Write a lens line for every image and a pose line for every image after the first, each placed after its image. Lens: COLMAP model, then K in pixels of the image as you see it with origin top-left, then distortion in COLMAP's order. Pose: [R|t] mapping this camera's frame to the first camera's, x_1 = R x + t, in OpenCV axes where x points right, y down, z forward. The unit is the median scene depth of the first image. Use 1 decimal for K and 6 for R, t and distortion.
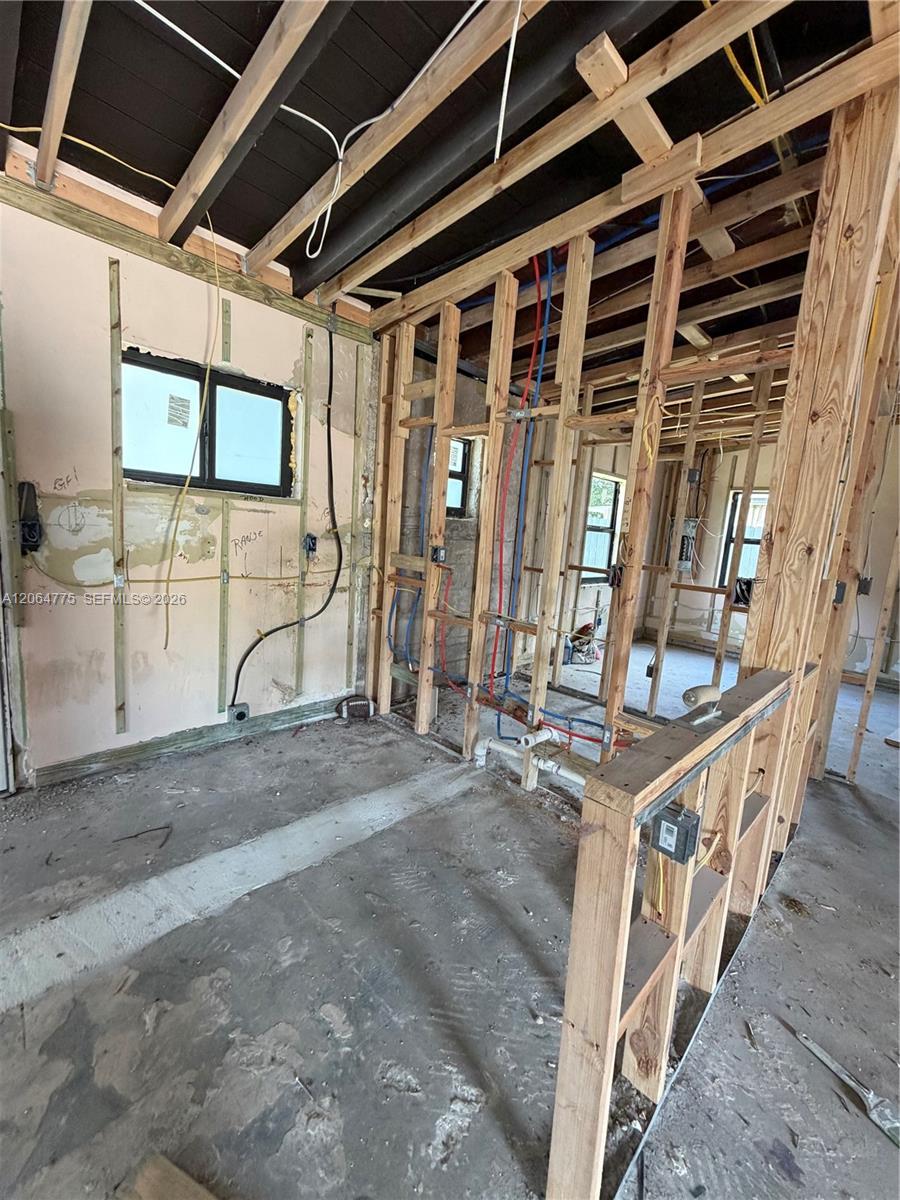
lens RADIAL K [[480.9, 0, 449.5], [0, 480.9, 594.4], [0, 0, 1]] dist [-0.000155, 0.000391]
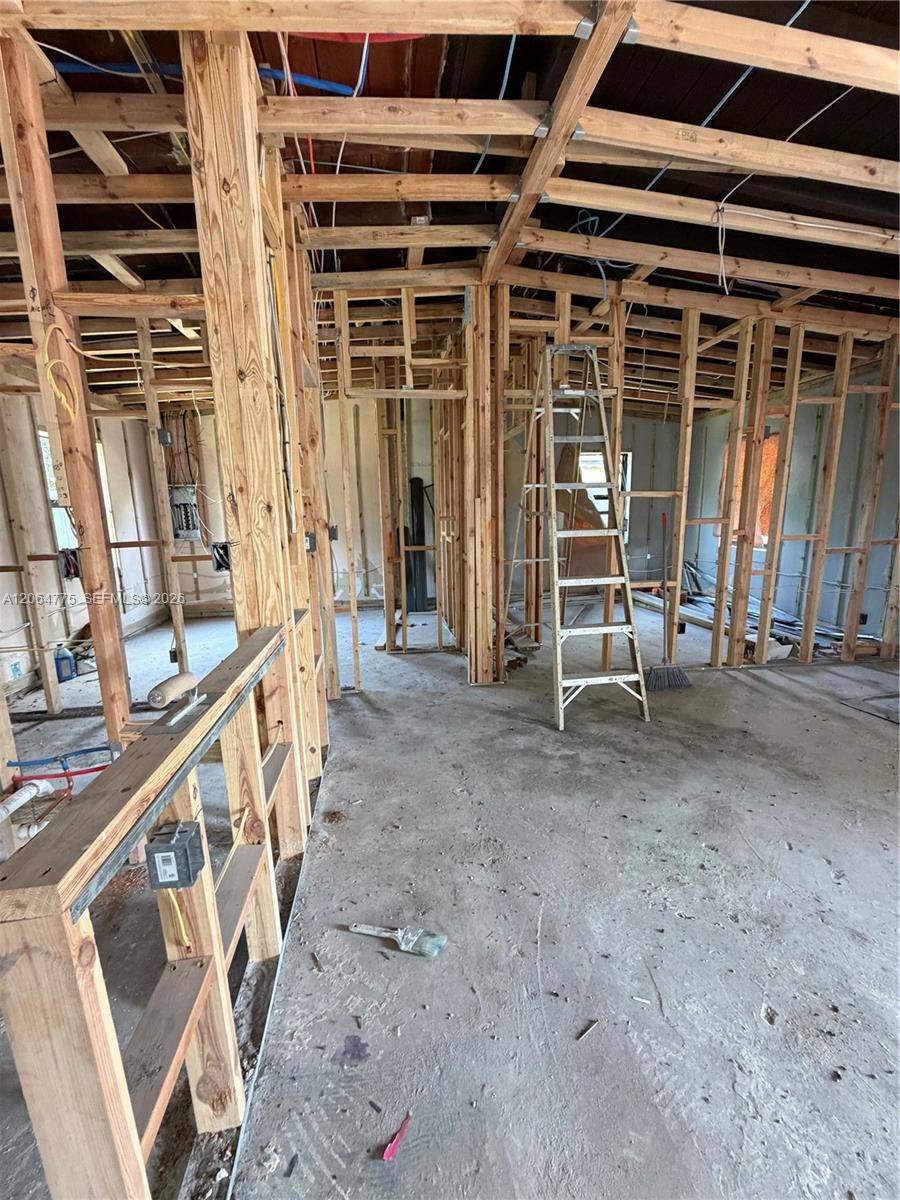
lens RADIAL K [[480.9, 0, 449.5], [0, 480.9, 594.4], [0, 0, 1]] dist [-0.000155, 0.000391]
pose [[0.600075, -0.228194, 0.766706, 0.112292], [0.176464, 0.972600, 0.151362, 0.001846], [-0.780238, 0.044467, 0.623901, 0.039226]]
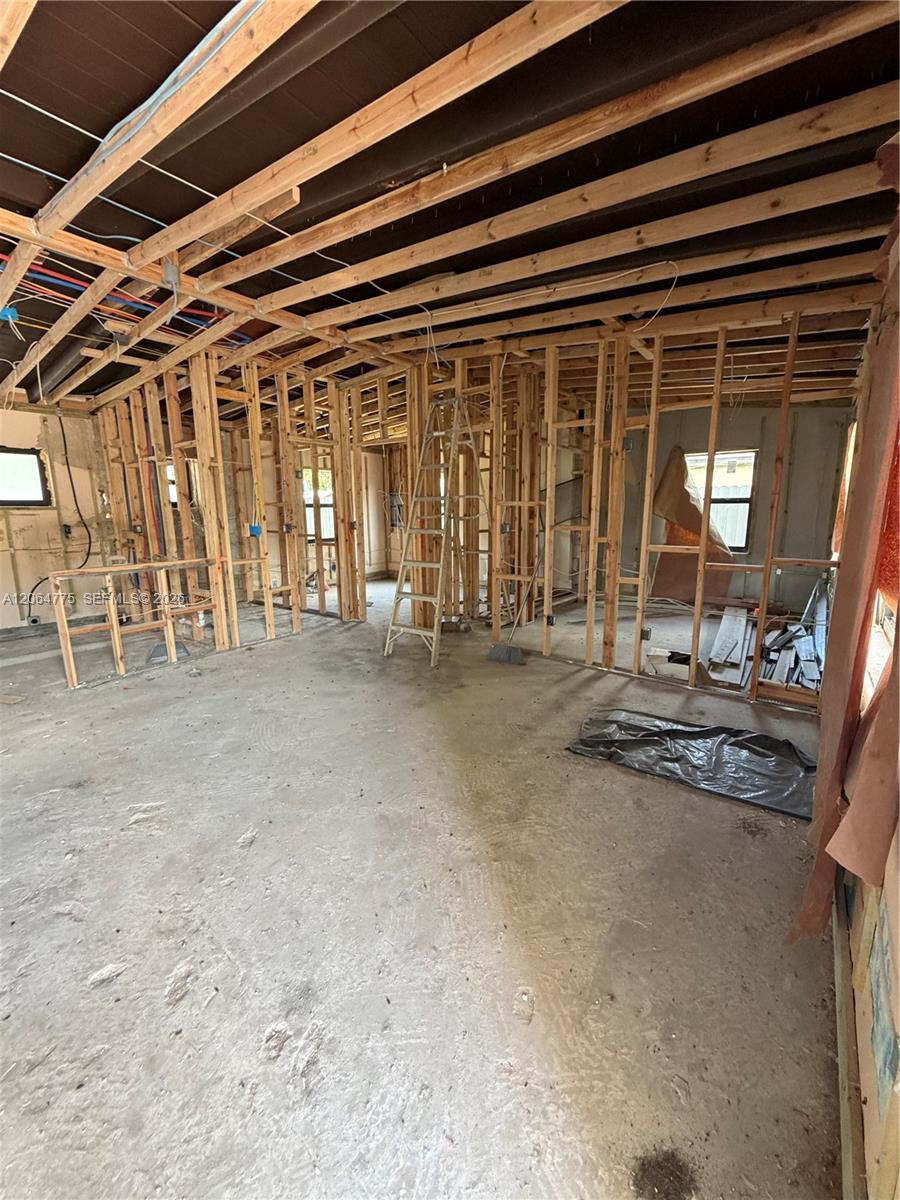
lens RADIAL K [[480.9, 0, 449.5], [0, 480.9, 594.4], [0, 0, 1]] dist [-0.000155, 0.000391]
pose [[0.986702, -0.107689, 0.121745, 1.396522], [0.102654, 0.993610, 0.046919, 0.316874], [-0.126020, -0.033797, 0.991452, -1.588661]]
